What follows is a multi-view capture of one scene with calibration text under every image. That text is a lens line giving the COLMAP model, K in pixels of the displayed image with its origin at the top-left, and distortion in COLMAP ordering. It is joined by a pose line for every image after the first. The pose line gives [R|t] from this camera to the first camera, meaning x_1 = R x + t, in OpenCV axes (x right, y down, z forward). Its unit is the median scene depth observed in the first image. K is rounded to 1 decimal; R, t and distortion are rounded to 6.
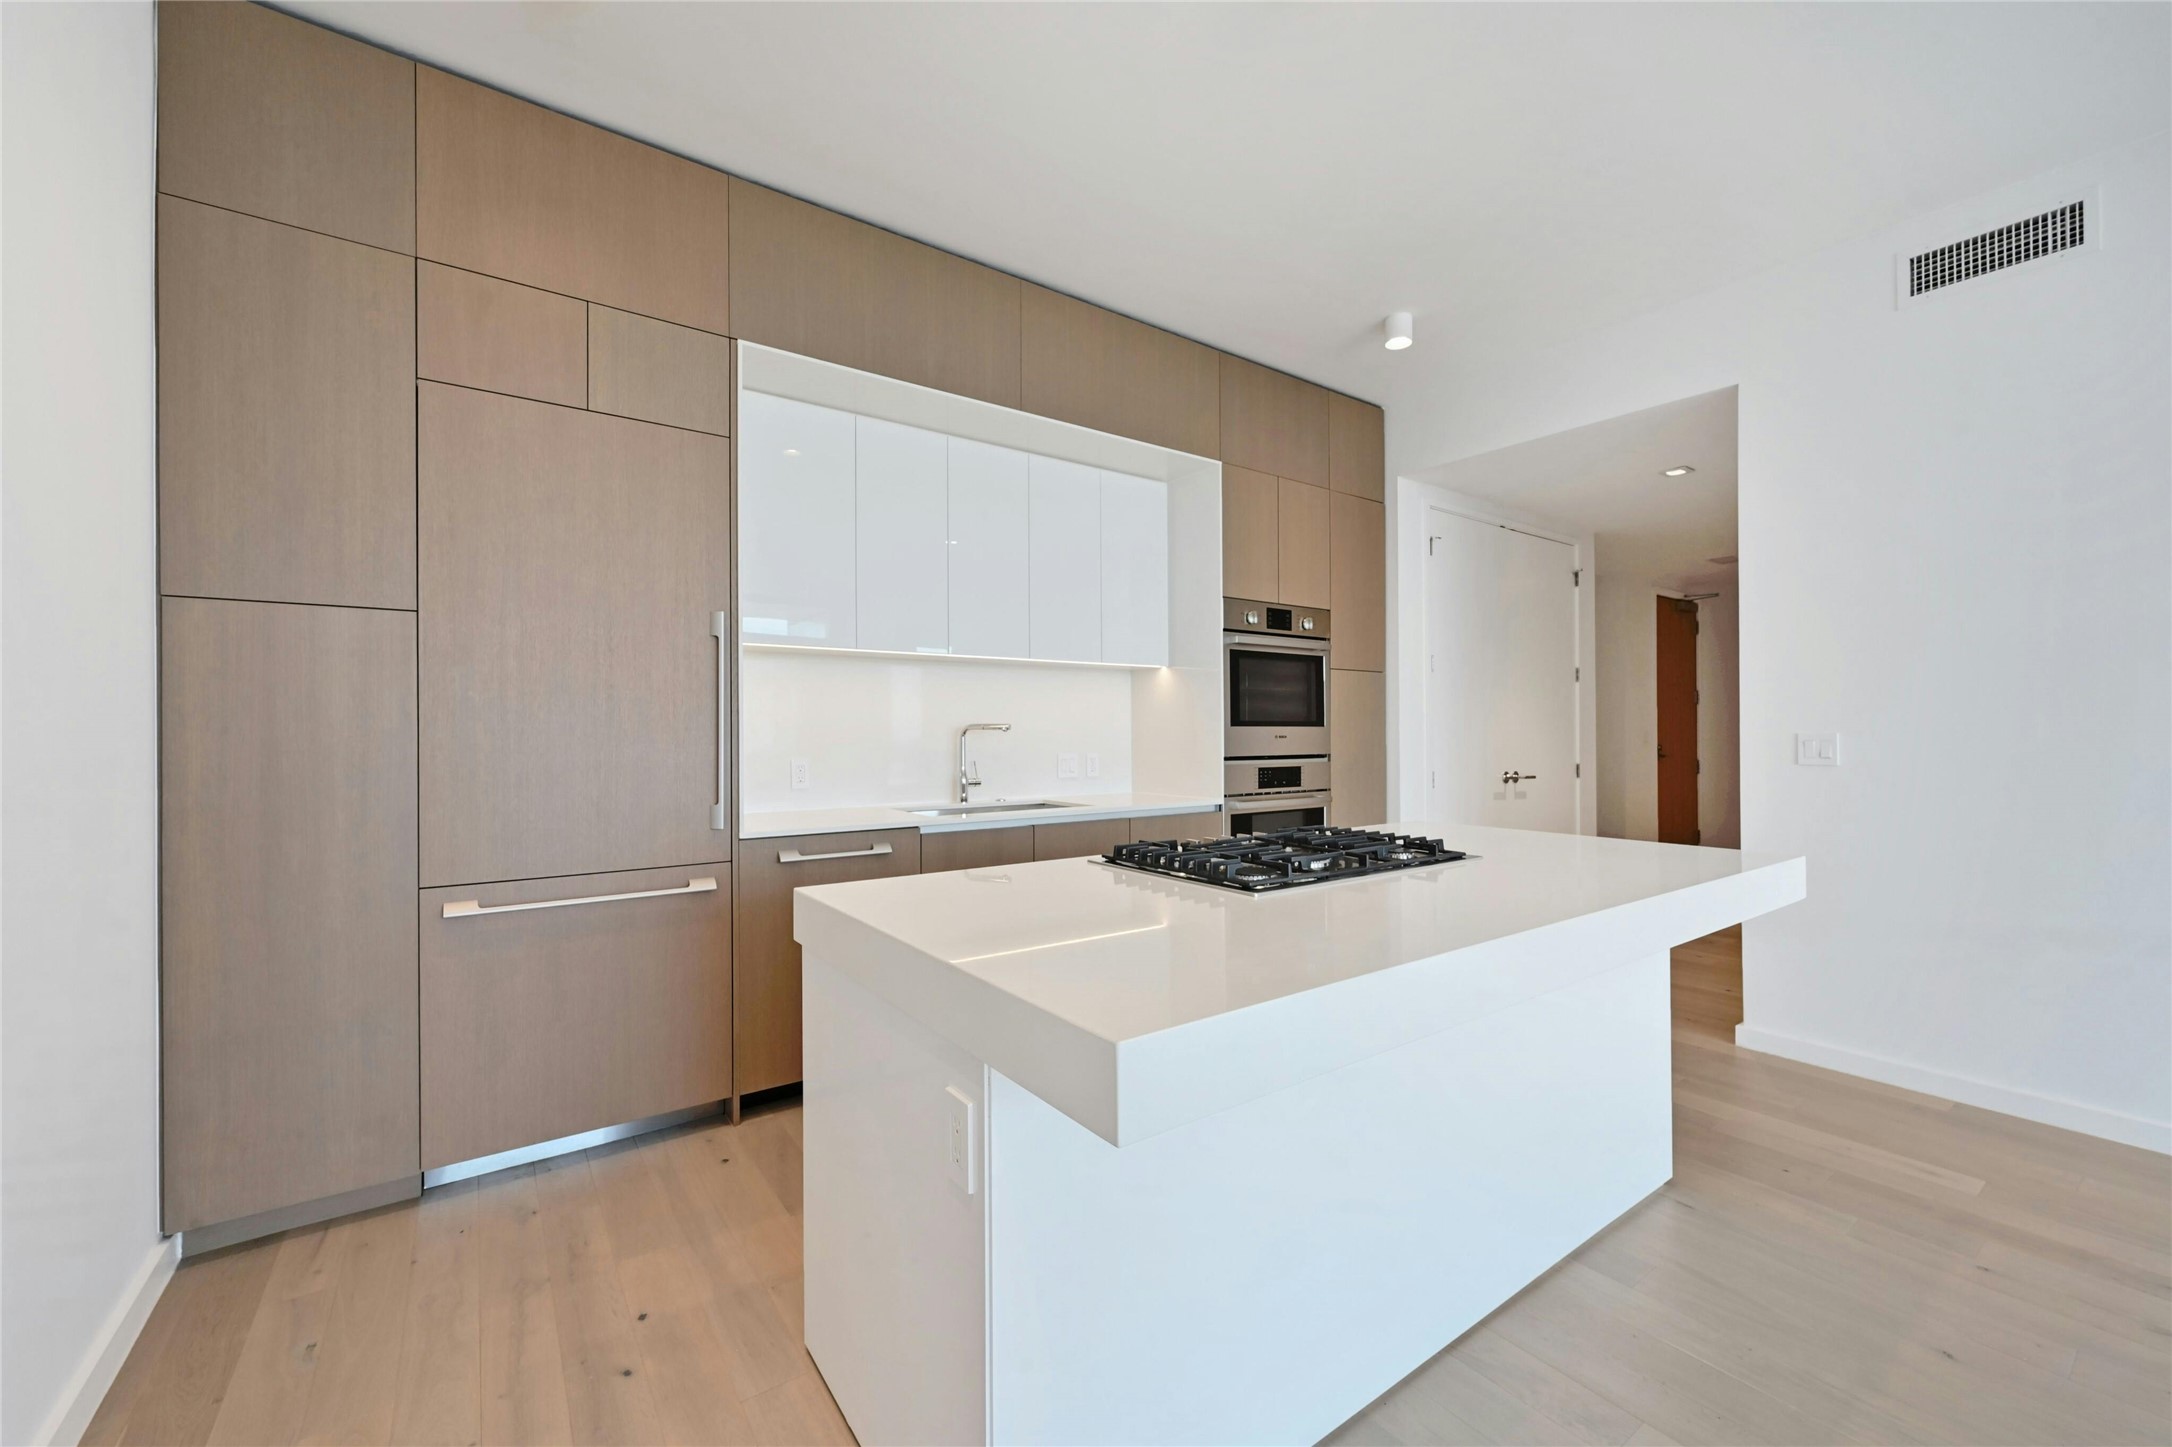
lens RADIAL K [[853.2, 0, 1092.8], [0, 853.2, 735.1], [0, 0, 1]] dist [0.000896, -0.000080]
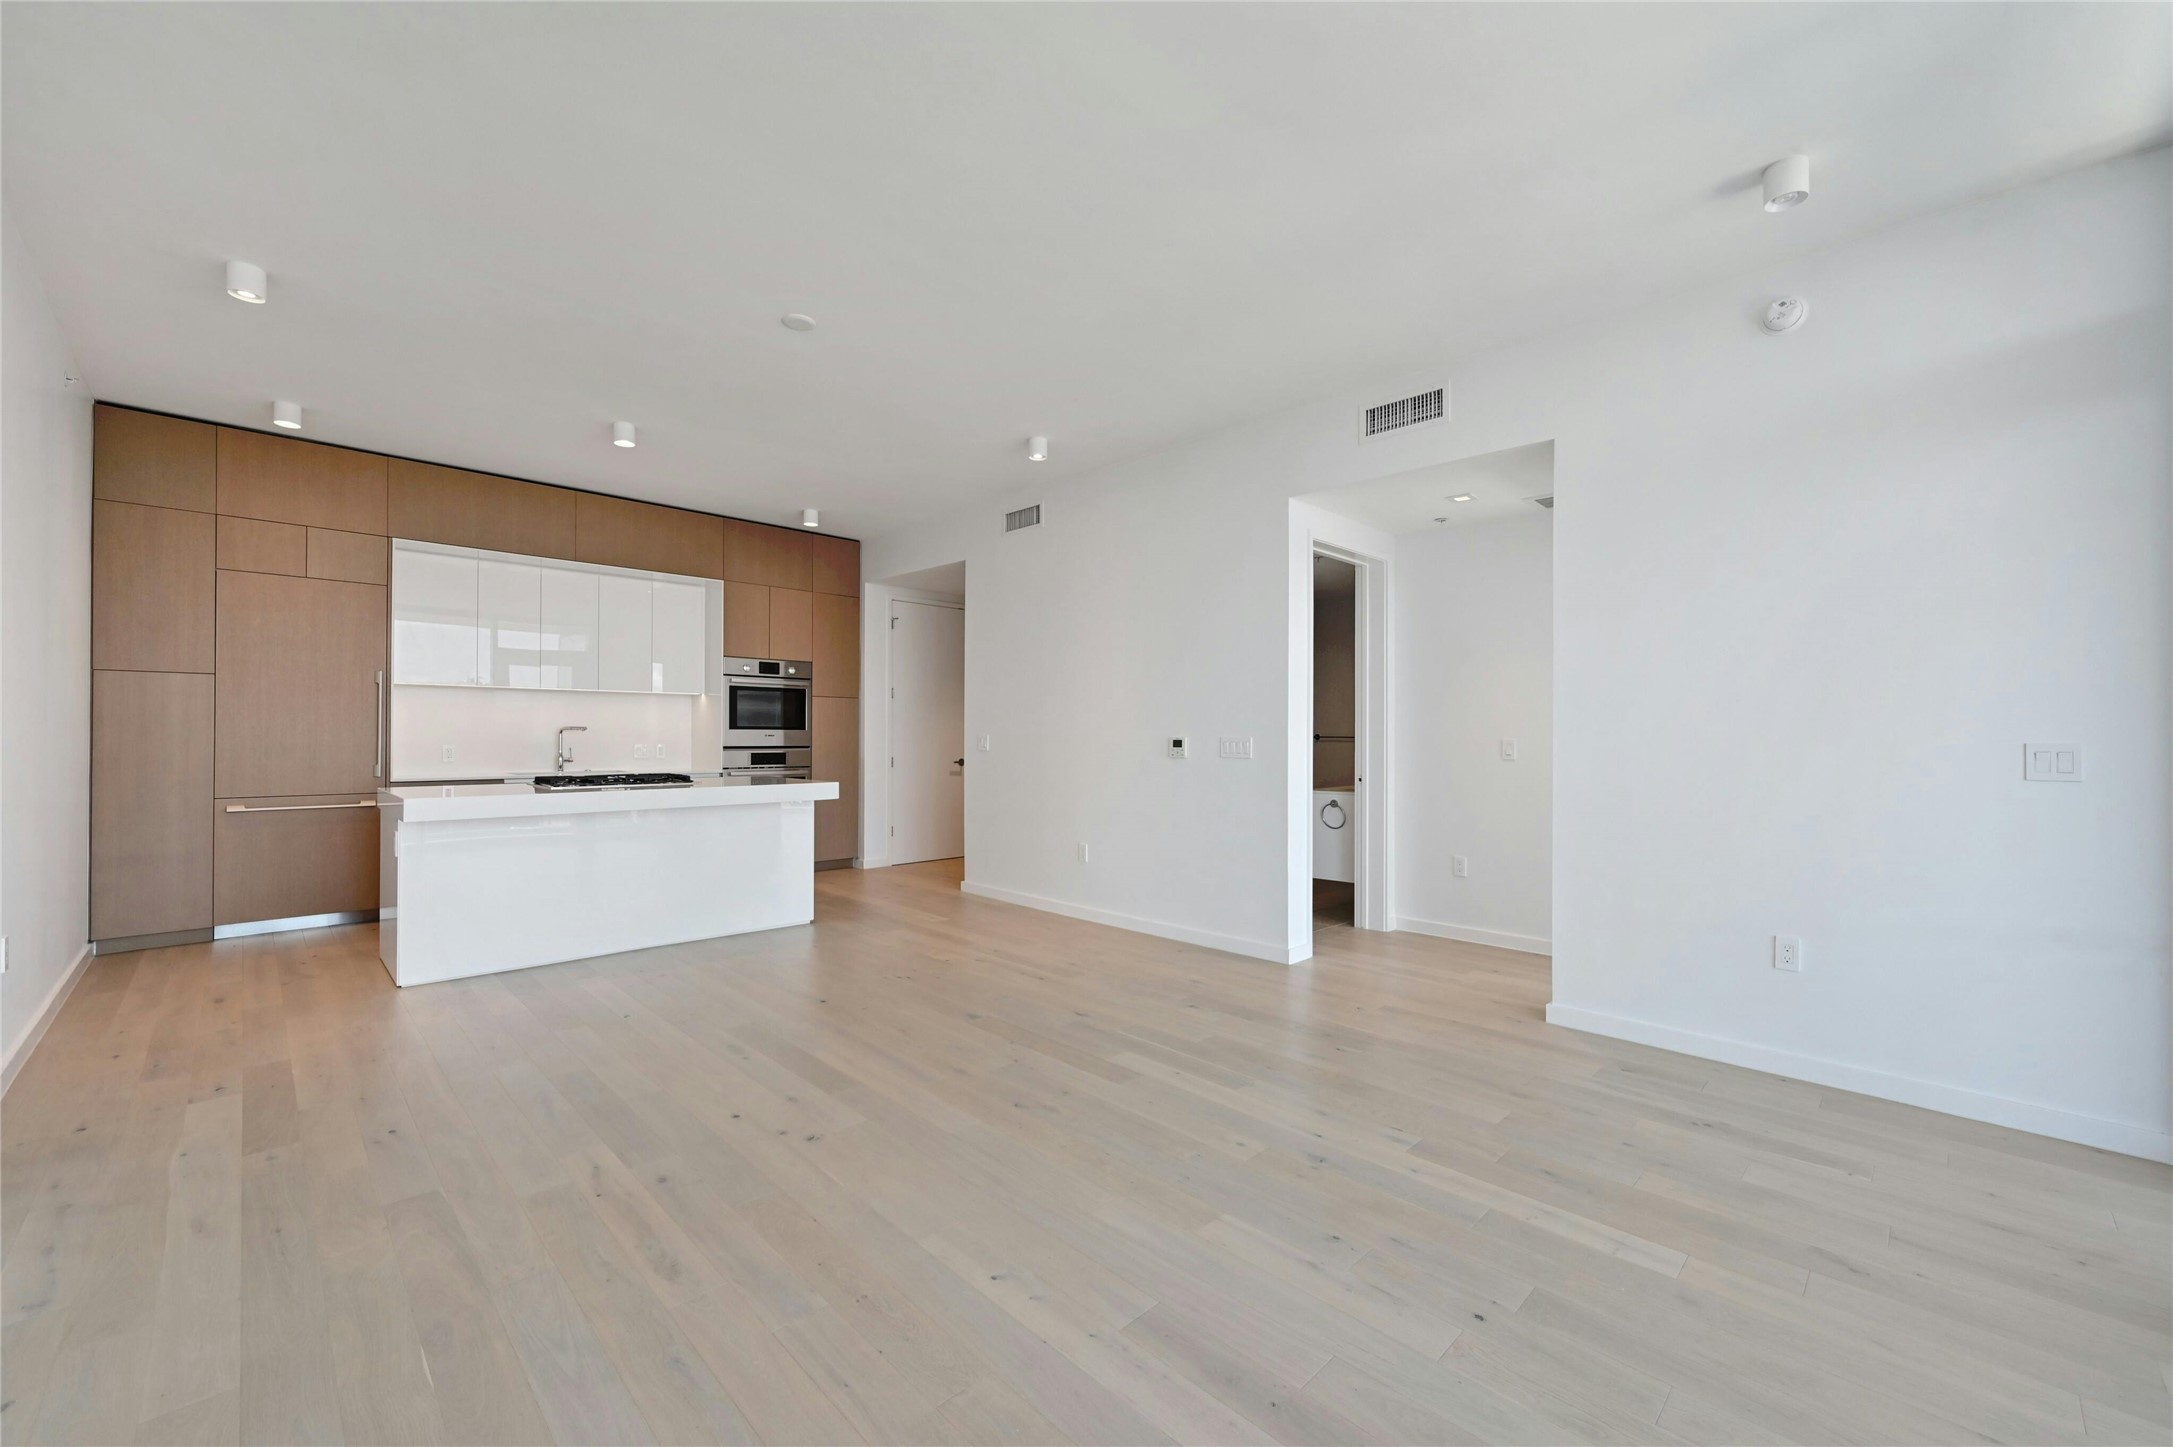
lens RADIAL K [[853.6, 0, 1093.3], [0, 853.6, 735.1], [0, 0, 1]] dist [0.000896, -0.000080]
pose [[0.986510, 0.004286, 0.163647, 0.697844], [-0.002956, 0.999961, -0.008366, 0.016964], [-0.163676, 0.007769, 0.986484, -0.992174]]
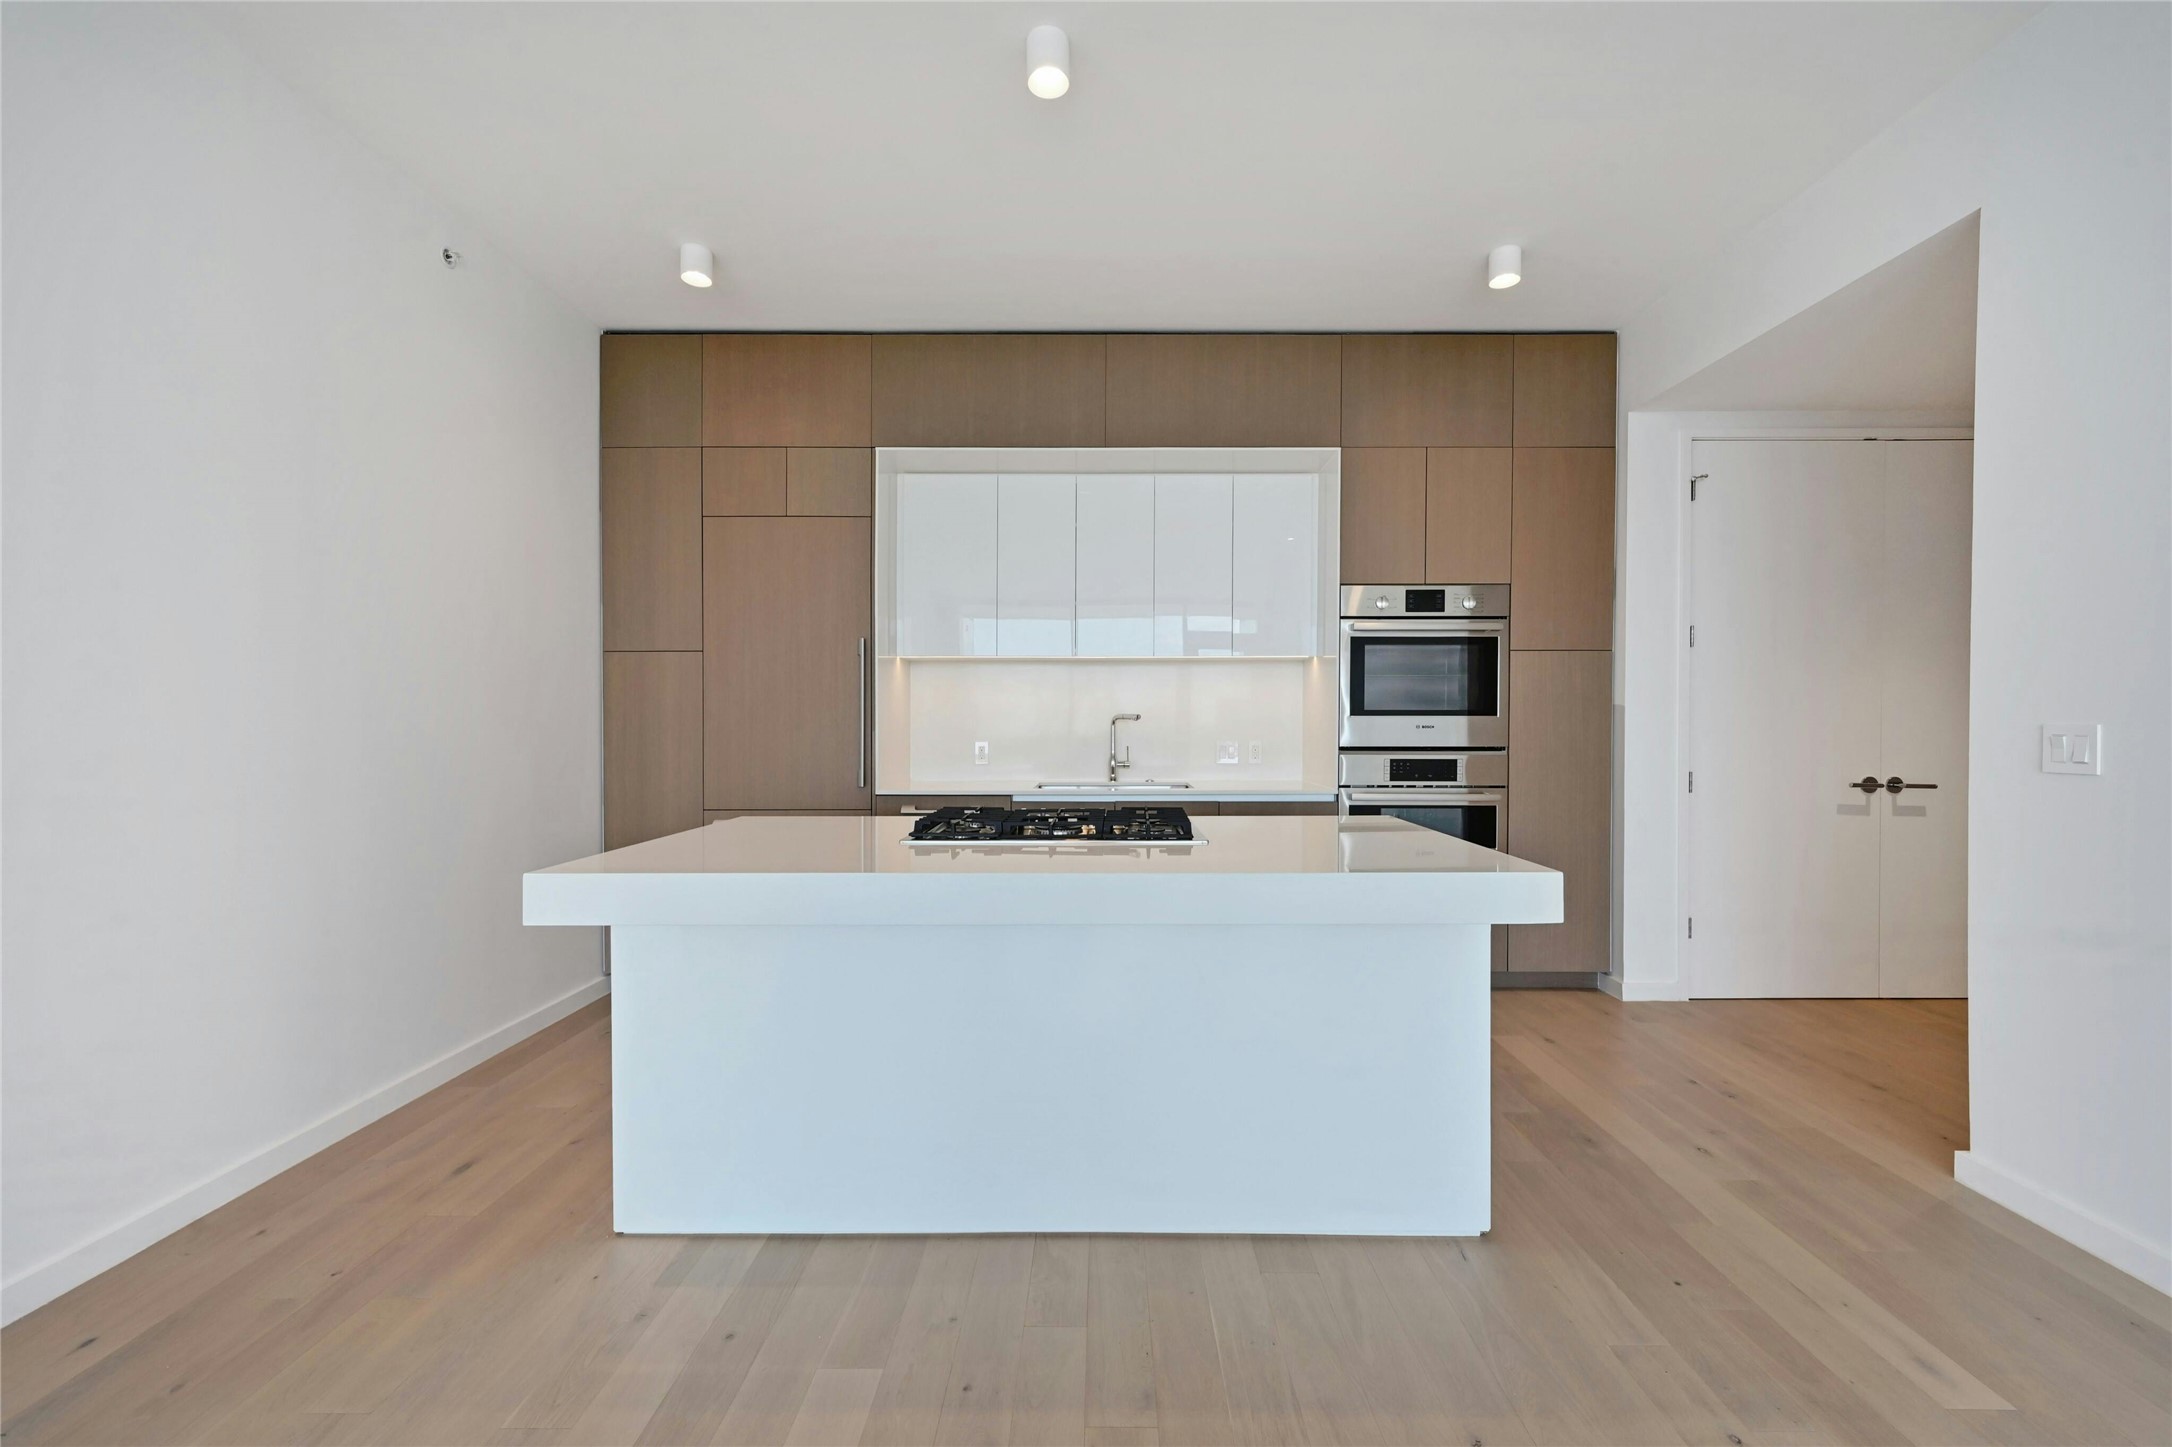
lens RADIAL K [[856.1, 0, 1099.6], [0, 856.1, 727.7], [0, 0, 1]] dist [0.002341, 0.000254]
pose [[0.811500, 0.005823, -0.584323, 0.566634], [-0.003696, 0.999981, 0.004832, -0.000171], [0.584341, -0.001761, 0.811507, 0.036281]]
